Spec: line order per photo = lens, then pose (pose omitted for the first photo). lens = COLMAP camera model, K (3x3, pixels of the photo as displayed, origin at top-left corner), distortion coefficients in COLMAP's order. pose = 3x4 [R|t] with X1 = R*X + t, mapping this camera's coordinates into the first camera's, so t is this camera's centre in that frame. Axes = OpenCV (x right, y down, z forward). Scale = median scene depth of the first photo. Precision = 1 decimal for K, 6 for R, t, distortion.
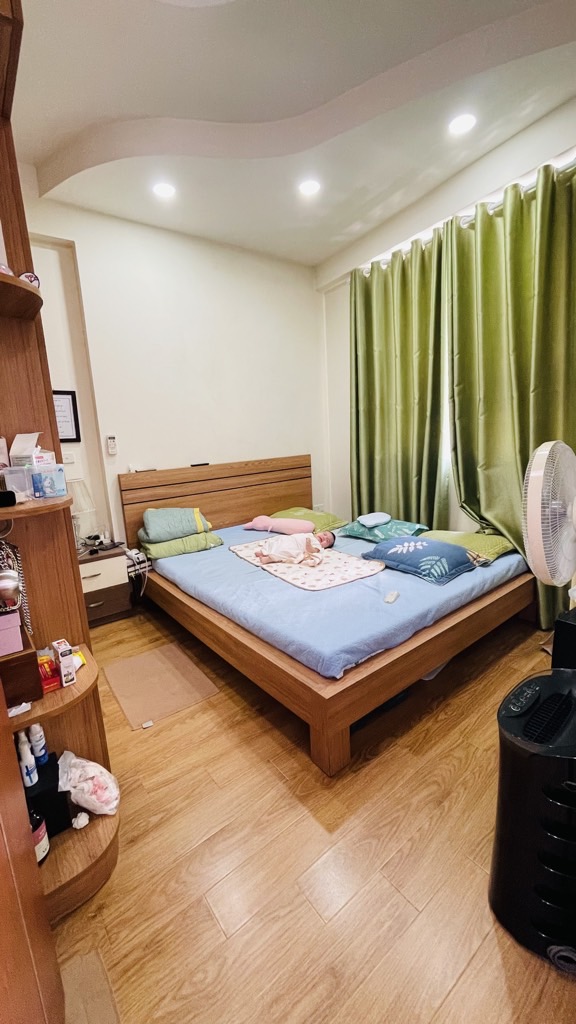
lens RADIAL K [[412.3, 0, 288.3], [0, 412.3, 506.9], [0, 0, 1]] dist [-0.002561, 0.000013]
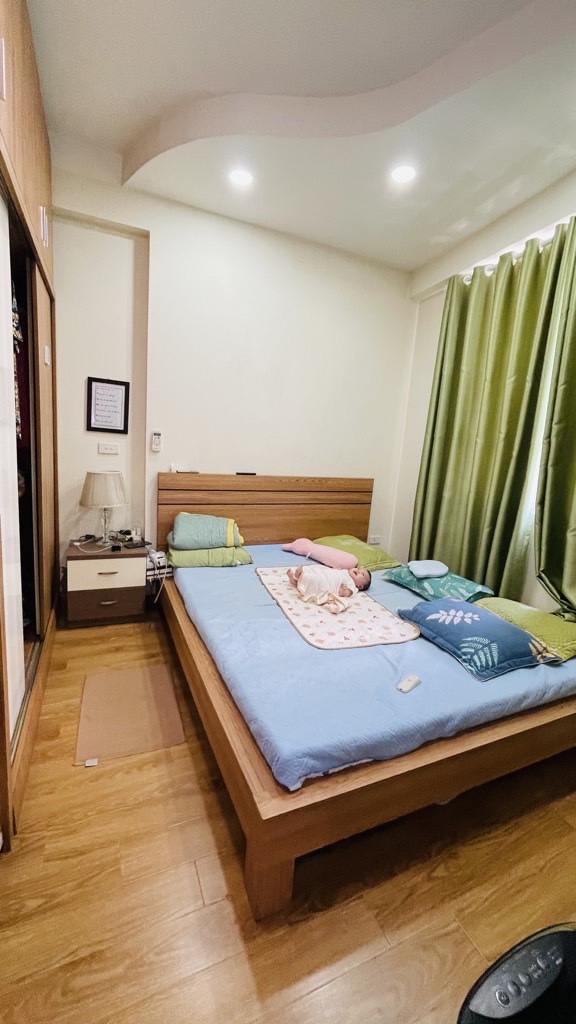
lens RADIAL K [[412.3, 0, 288.3], [0, 412.3, 506.9], [0, 0, 1]] dist [-0.002561, 0.000013]
pose [[0.964892, 0.161440, -0.207171, 0.099415], [-0.165932, 0.986128, -0.004373, -0.047817], [0.203591, 0.038596, 0.978295, 0.129972]]
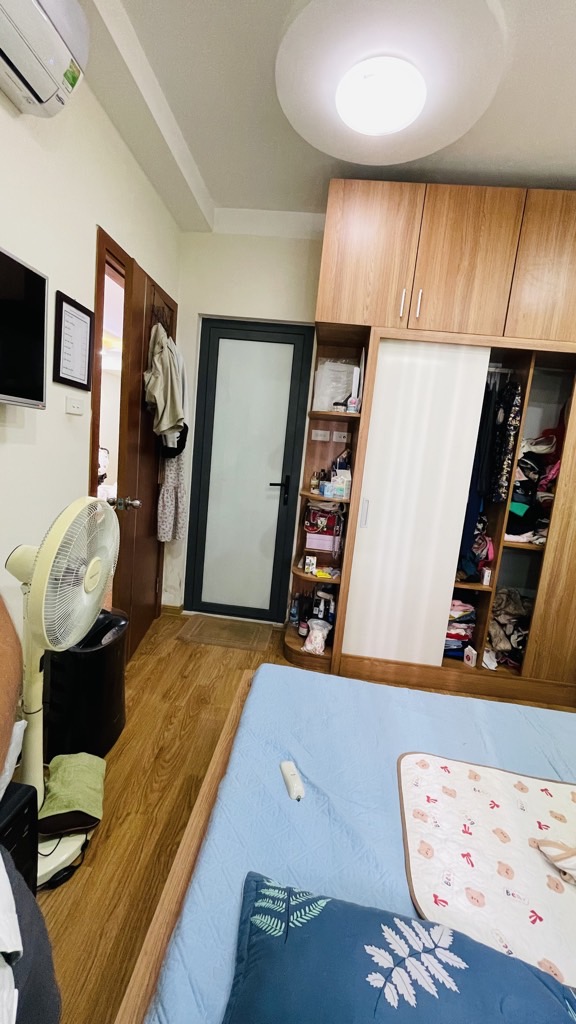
lens RADIAL K [[412.3, 0, 288.3], [0, 412.3, 506.9], [0, 0, 1]] dist [-0.002561, 0.000013]
pose [[-0.682700, 0.090557, -0.725065, 0.466361], [-0.193107, 0.934651, 0.298557, -0.233693], [0.704720, 0.343841, -0.620600, 0.877706]]
